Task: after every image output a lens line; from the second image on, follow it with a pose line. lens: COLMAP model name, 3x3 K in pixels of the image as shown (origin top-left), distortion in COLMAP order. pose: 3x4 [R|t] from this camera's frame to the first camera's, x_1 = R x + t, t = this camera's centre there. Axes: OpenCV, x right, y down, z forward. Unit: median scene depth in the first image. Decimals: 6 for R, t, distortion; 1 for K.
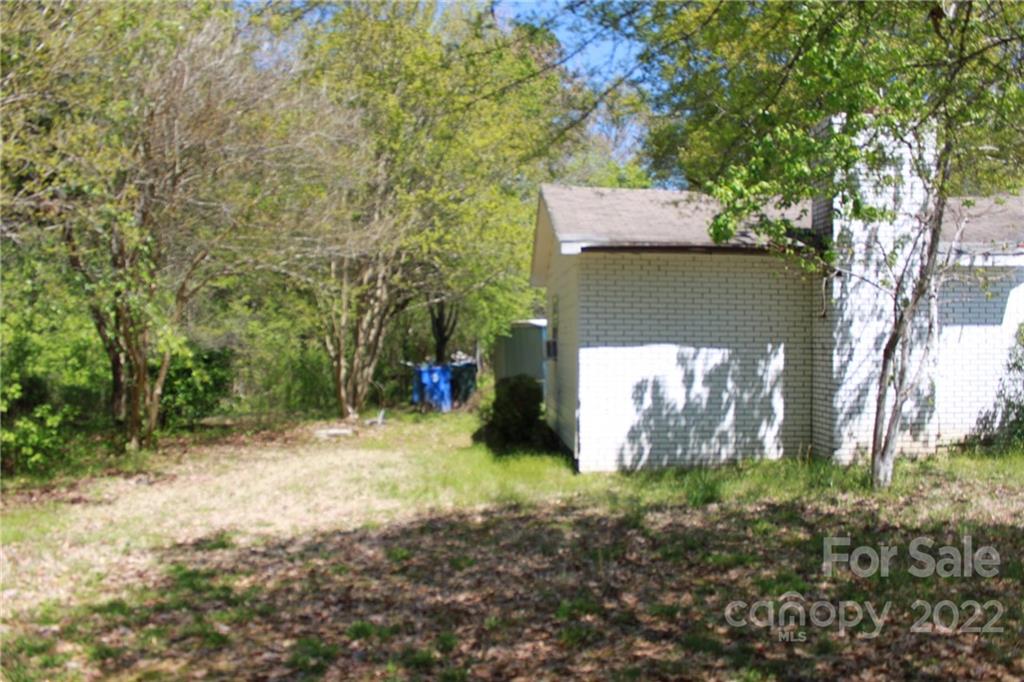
lens RADIAL K [[862.8, 0, 512.4], [0, 862.8, 339.1], [0, 0, 1]] dist [-0.166872, 0.149088]
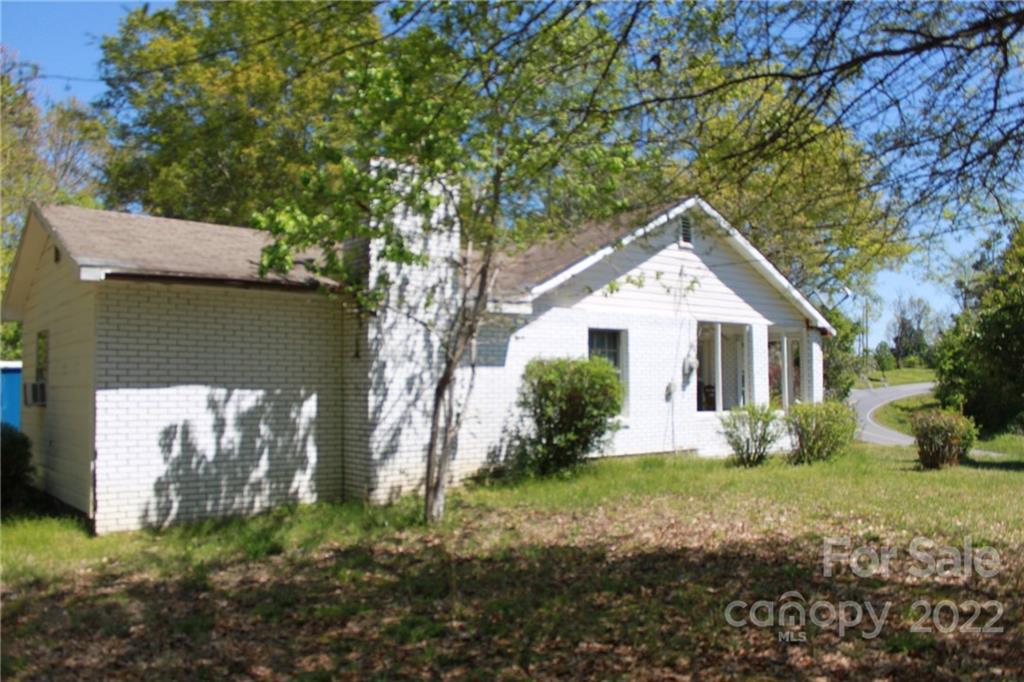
lens RADIAL K [[862.8, 0, 511.3], [0, 862.8, 343.0], [0, 0, 1]] dist [-0.166872, 0.149088]
pose [[0.804284, 0.023287, 0.593789, -0.089890], [0.007562, 0.998750, -0.049412, 0.008503], [-0.594197, 0.044232, 0.803102, 0.080178]]
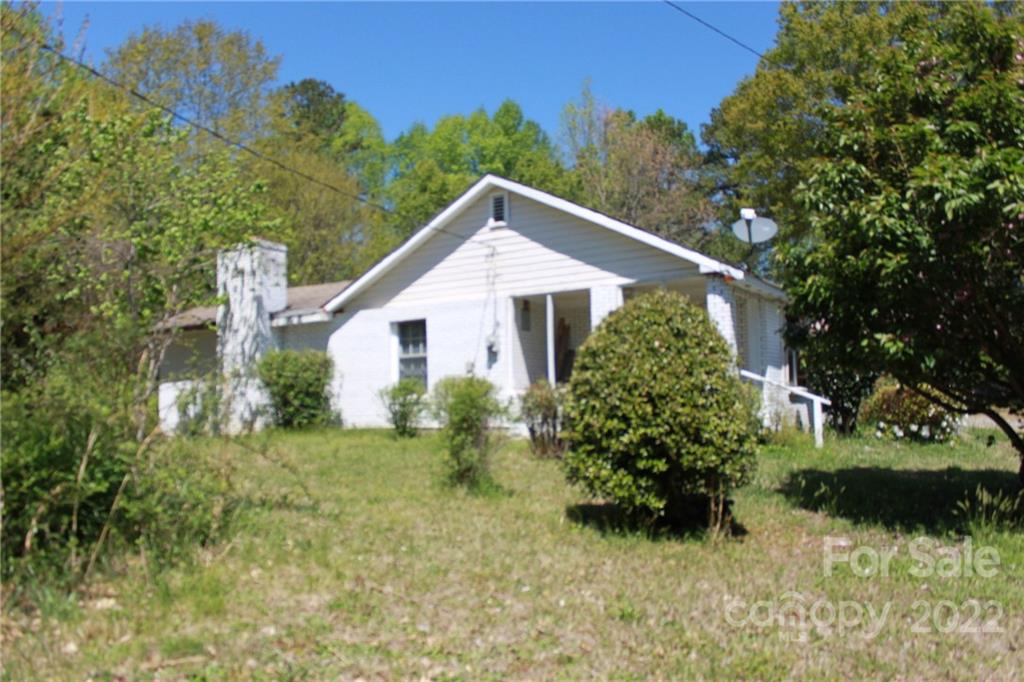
lens RADIAL K [[862.8, 0, 511.0], [0, 862.8, 341.3], [0, 0, 1]] dist [-0.166872, 0.149088]
pose [[0.815488, -0.068936, -0.574654, 1.953062], [0.035128, 0.996946, -0.069744, 0.079080], [0.577707, 0.036689, 0.815419, -0.125385]]
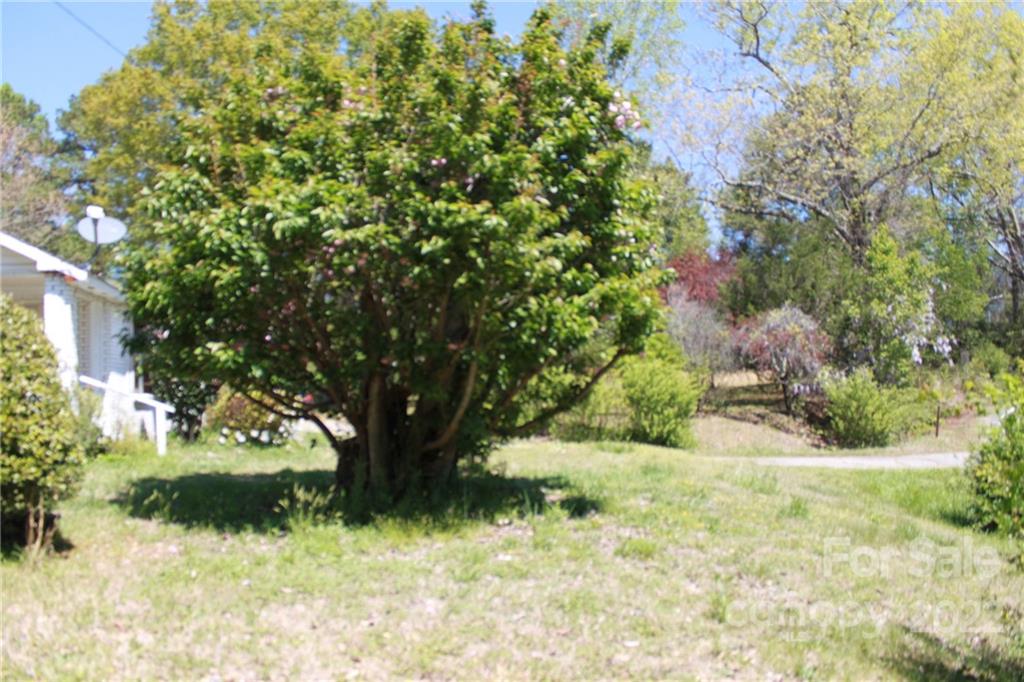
lens RADIAL K [[862.8, 0, 511.7], [0, 862.8, 342.5], [0, 0, 1]] dist [-0.166872, 0.149088]
pose [[0.992545, -0.039197, 0.115401, 1.970396], [0.044787, 0.997925, -0.046250, 0.079798], [-0.113348, 0.051073, 0.992242, -0.128595]]
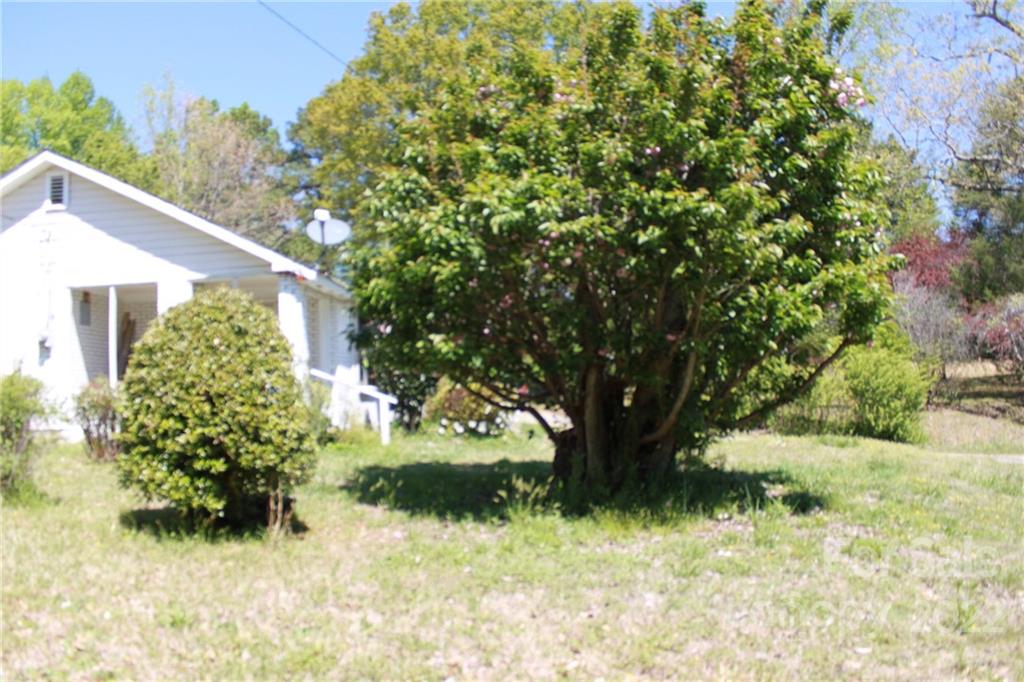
lens RADIAL K [[862.8, 0, 510.6], [0, 862.8, 342.1], [0, 0, 1]] dist [-0.166872, 0.149088]
pose [[0.990194, -0.049876, -0.130491, 1.966729], [0.043887, 0.997865, -0.048375, 0.079801], [0.132625, 0.042173, 0.990269, -0.125175]]
